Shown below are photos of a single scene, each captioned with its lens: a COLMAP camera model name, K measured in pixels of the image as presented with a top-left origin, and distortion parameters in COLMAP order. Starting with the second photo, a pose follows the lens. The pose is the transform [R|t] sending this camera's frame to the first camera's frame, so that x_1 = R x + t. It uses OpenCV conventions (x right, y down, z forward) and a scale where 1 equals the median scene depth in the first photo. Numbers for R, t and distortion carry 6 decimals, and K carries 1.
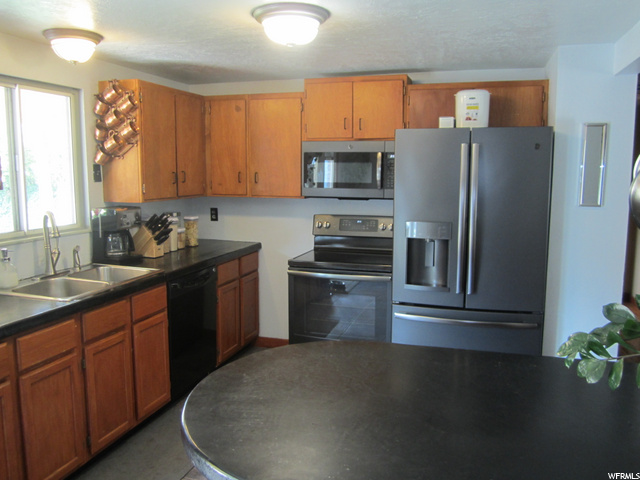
lens RADIAL K [[522.6, 0, 320.0], [0, 522.6, 240.0], [0, 0, 1]] dist [-0.053225, 0.013322]
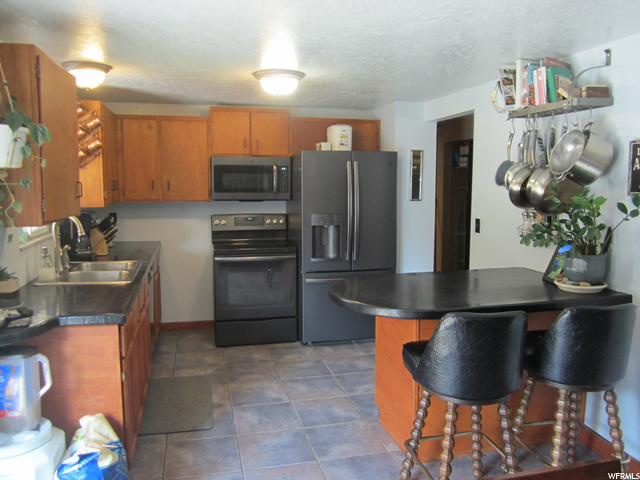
lens RADIAL K [[522.6, 0, 320.0], [0, 522.6, 240.0], [0, 0, 1]] dist [-0.053225, 0.013322]
pose [[0.850988, -0.059987, 0.521748, -0.534079], [0.069554, 0.997577, 0.001249, 0.032933], [-0.520559, 0.035227, 0.853099, -0.225559]]
